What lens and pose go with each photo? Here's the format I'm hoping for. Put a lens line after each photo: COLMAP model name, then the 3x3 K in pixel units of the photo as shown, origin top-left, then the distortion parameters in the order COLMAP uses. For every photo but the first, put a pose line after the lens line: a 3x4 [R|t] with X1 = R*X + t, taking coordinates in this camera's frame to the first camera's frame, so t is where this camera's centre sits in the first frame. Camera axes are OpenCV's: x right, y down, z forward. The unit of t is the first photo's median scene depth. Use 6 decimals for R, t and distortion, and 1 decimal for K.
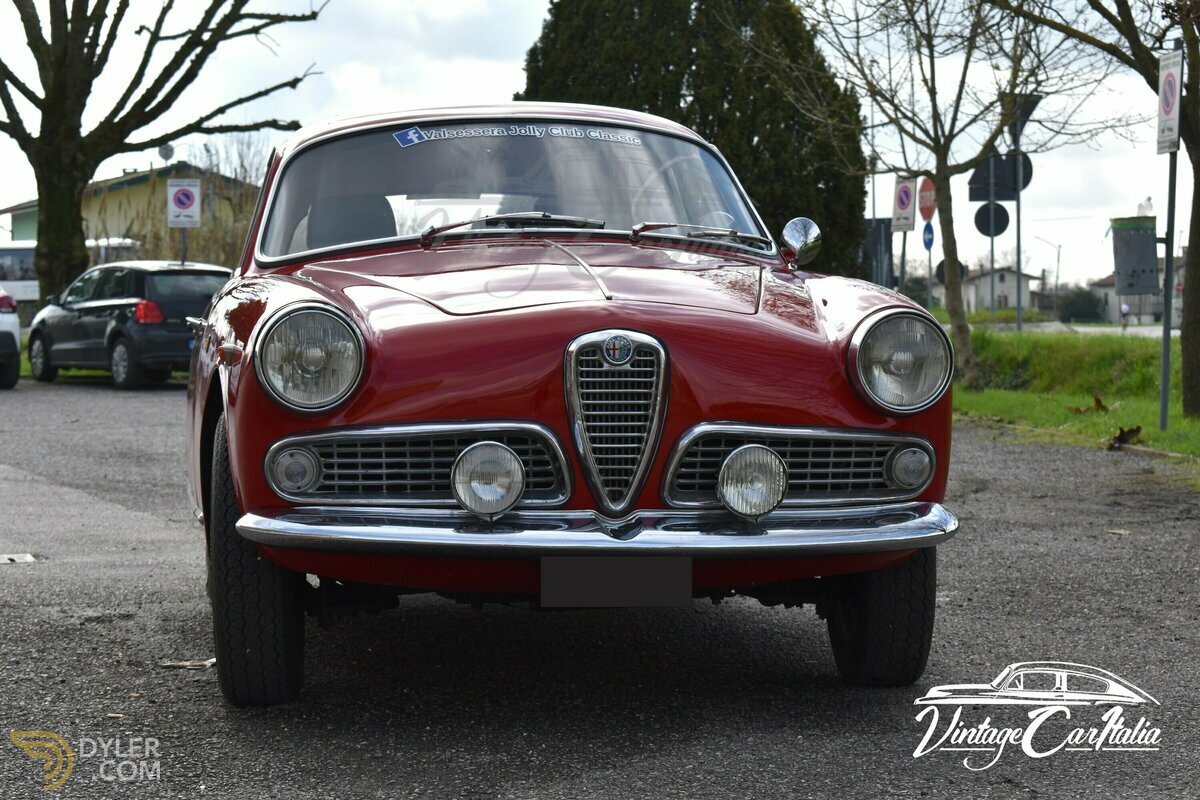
lens RADIAL K [[2791.4, 0, 599.7], [0, 2791.4, 399.9], [0, 0, 1]] dist [0.158439, 0.000000]
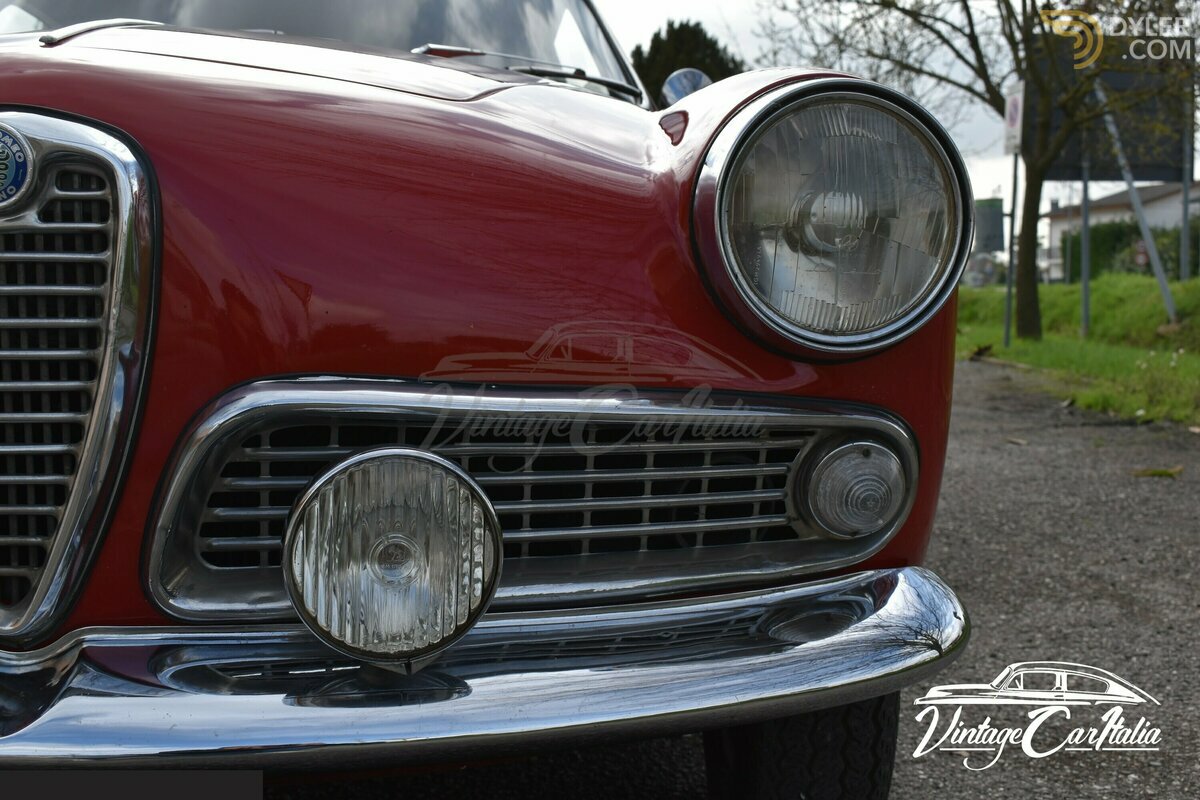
lens RADIAL K [[1508.0, 0, 606.6], [0, 1508.0, 407.6], [0, 0, 1]] dist [-0.058564, 0.000000]
pose [[0.999318, 0.002986, -0.036811, 0.086351], [-0.000996, 0.998544, 0.053939, 0.001245], [0.036918, -0.053866, 0.997865, 0.810771]]
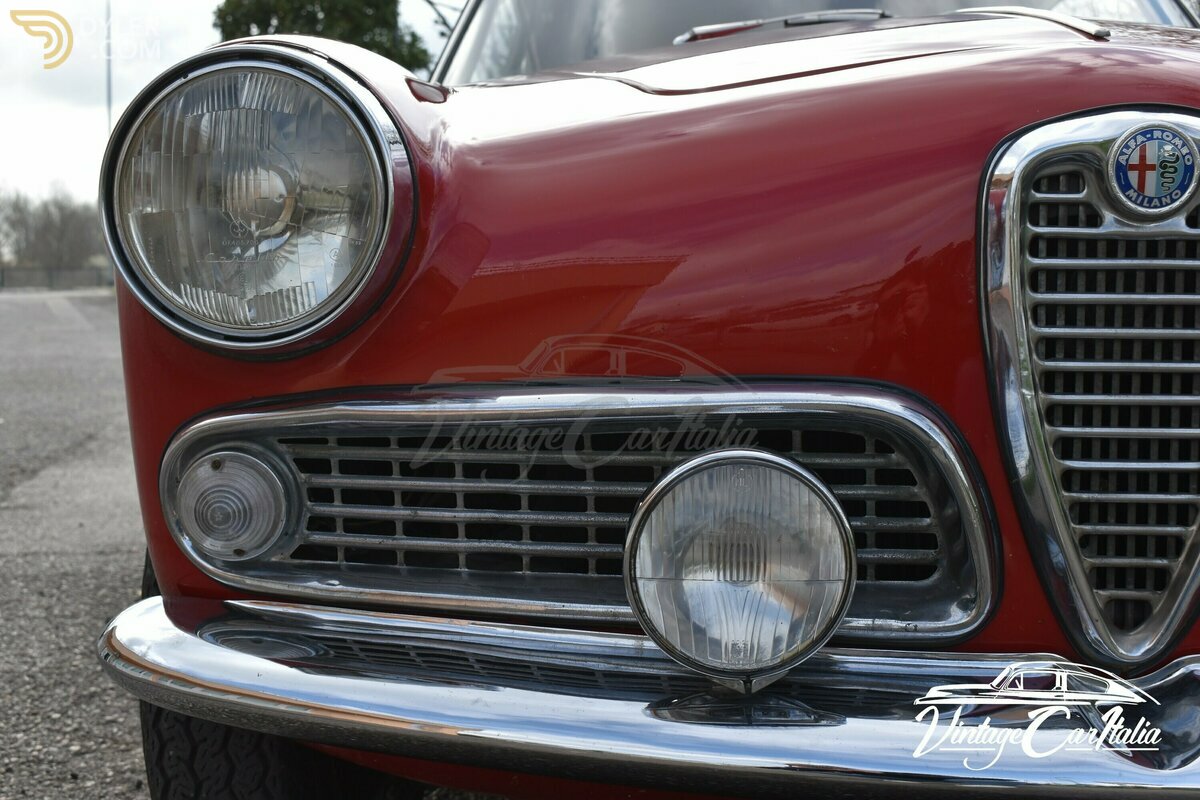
lens RADIAL K [[1583.4, 0, 597.8], [0, 1583.4, 394.1], [0, 0, 1]] dist [-0.032636, 0.000000]
pose [[0.985320, 0.018643, -0.169697, -0.024832], [-0.011241, 0.998947, 0.044474, 0.000437], [0.170348, -0.041913, 0.984492, 0.798864]]
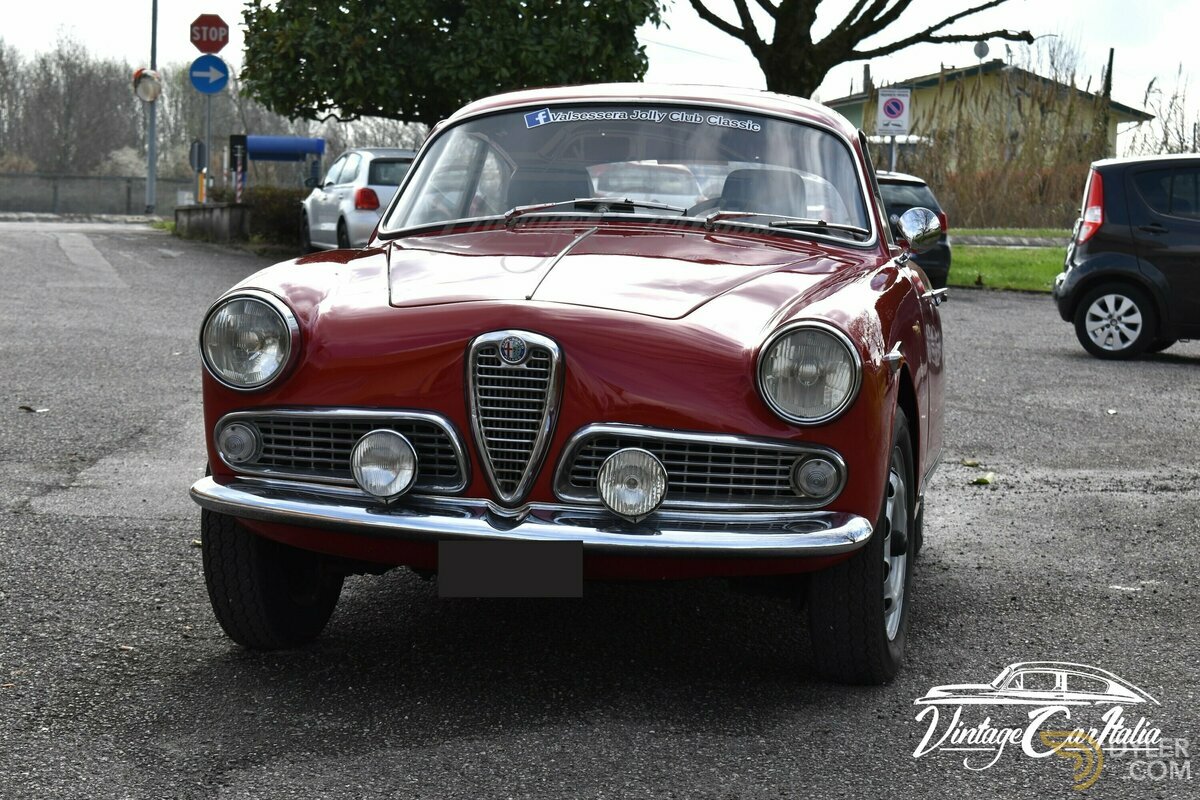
lens RADIAL K [[2742.4, 0, 609.2], [0, 2742.4, 405.2], [0, 0, 1]] dist [0.078843, 0.000000]
pose [[0.953968, 0.062409, -0.293342, 0.341312], [-0.049948, 0.997510, 0.049785, -0.049780], [0.295718, -0.032842, 0.954710, 0.022161]]
